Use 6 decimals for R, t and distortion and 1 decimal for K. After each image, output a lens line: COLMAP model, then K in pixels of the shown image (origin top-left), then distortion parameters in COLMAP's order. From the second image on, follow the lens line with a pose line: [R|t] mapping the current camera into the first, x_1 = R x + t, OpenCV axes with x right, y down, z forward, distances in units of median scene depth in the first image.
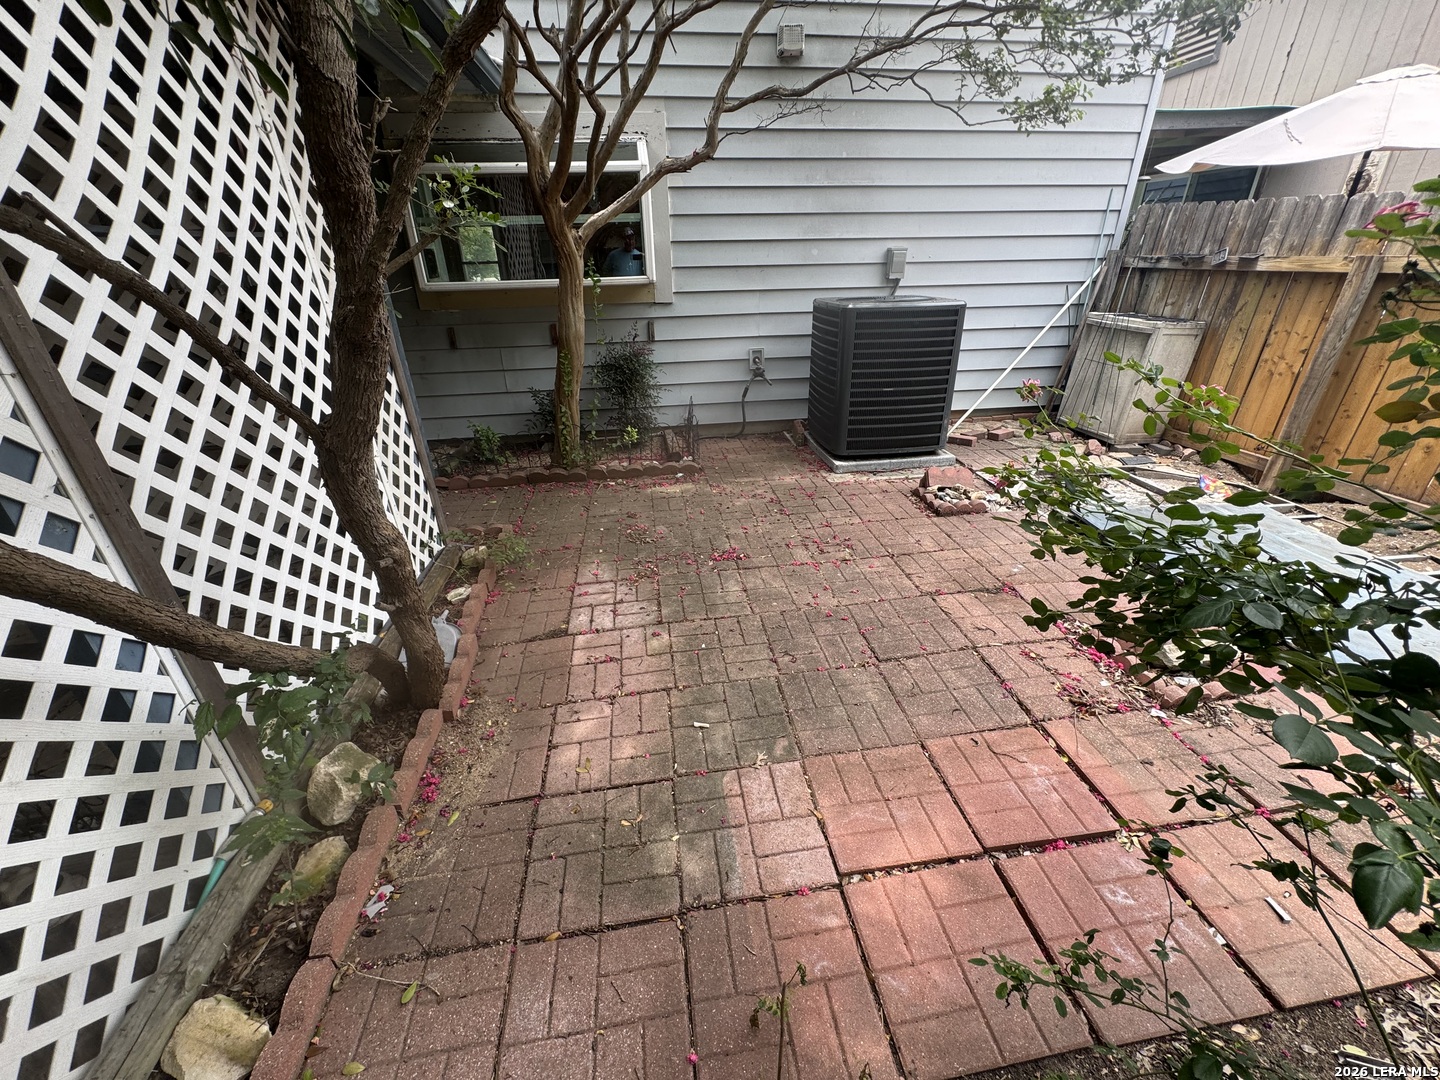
lens RADIAL K [[576.1, 0, 718.0], [0, 576.1, 539.8], [0, 0, 1]] dist [-0.002379, 0.000448]
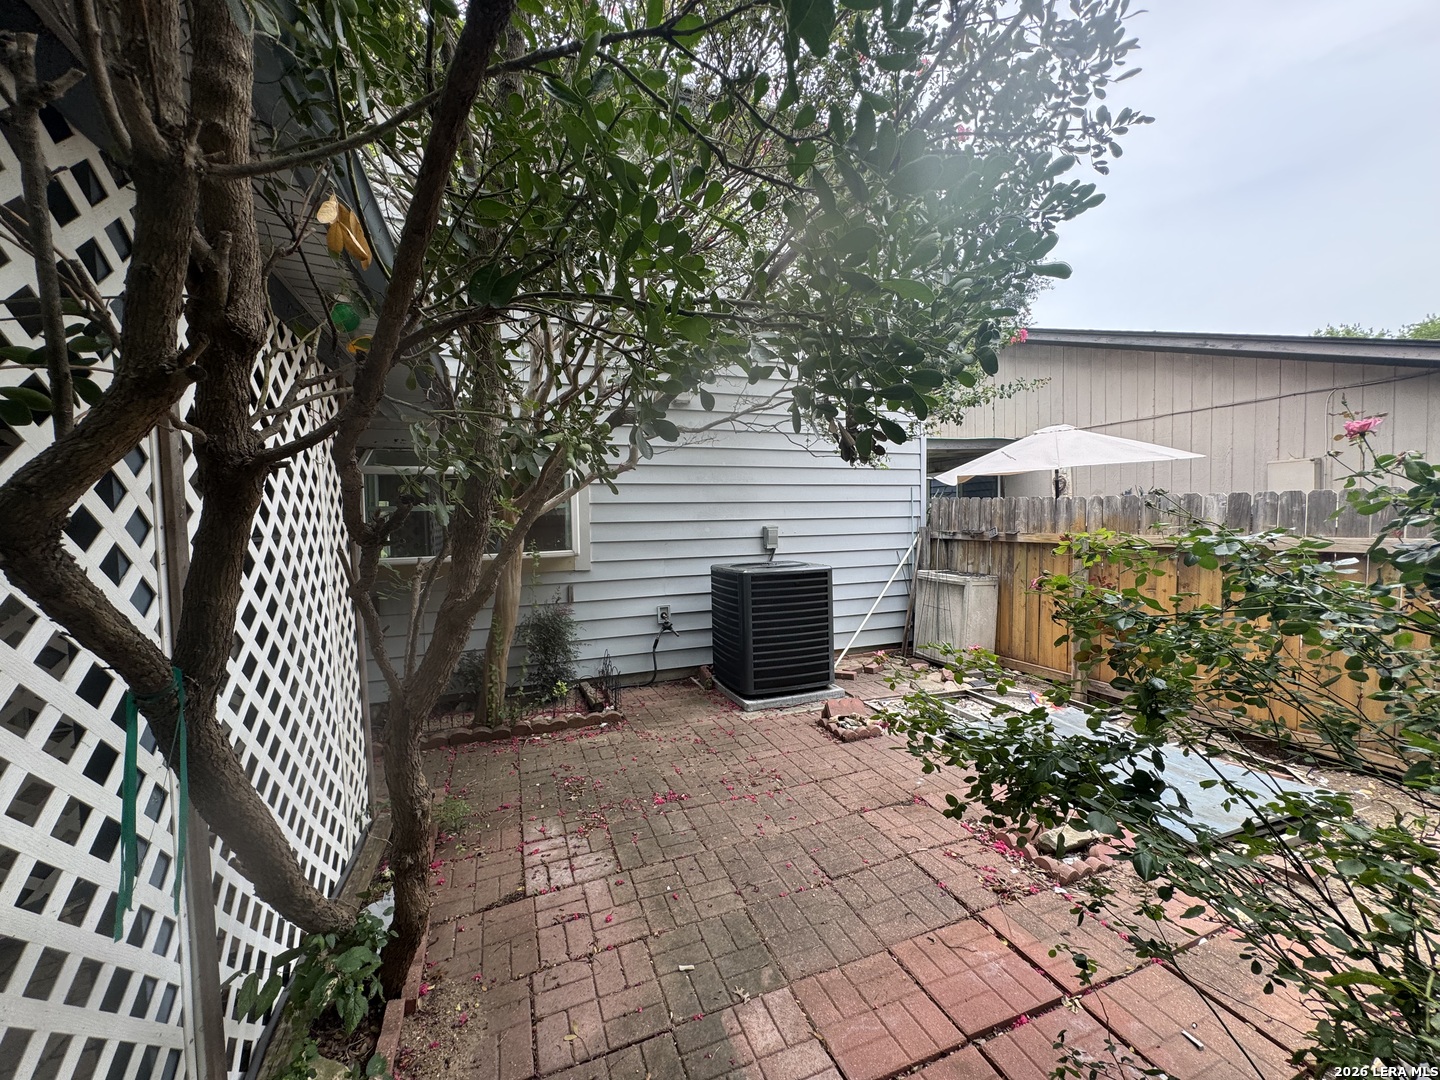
lens RADIAL K [[576.1, 0, 718.0], [0, 576.1, 539.8], [0, 0, 1]] dist [-0.002379, 0.000448]
pose [[0.975360, -0.008708, 0.220448, -0.103086], [0.098527, 0.911233, -0.399934, 0.023162], [-0.197397, 0.411800, 0.889638, -0.124097]]
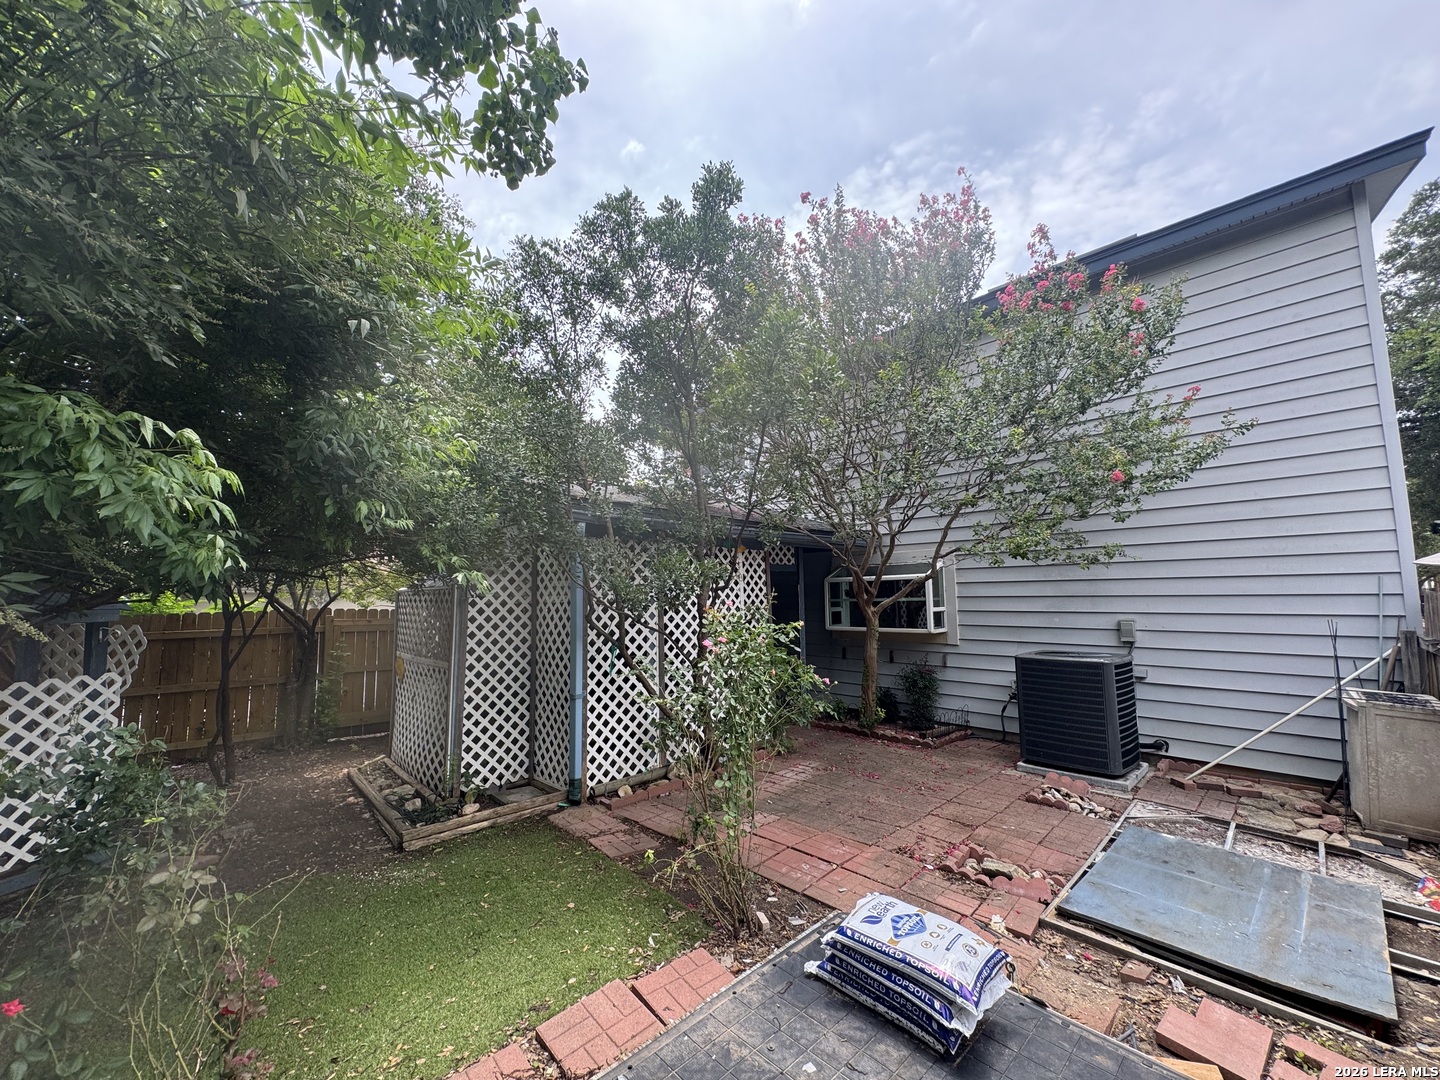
lens RADIAL K [[576.1, 0, 718.0], [0, 576.1, 539.8], [0, 0, 1]] dist [-0.002379, 0.000448]
pose [[0.585282, -0.066657, -0.808085, 1.042967], [-0.356501, 0.873962, -0.330299, 0.124267], [0.728253, 0.481401, 0.487751, -0.505884]]
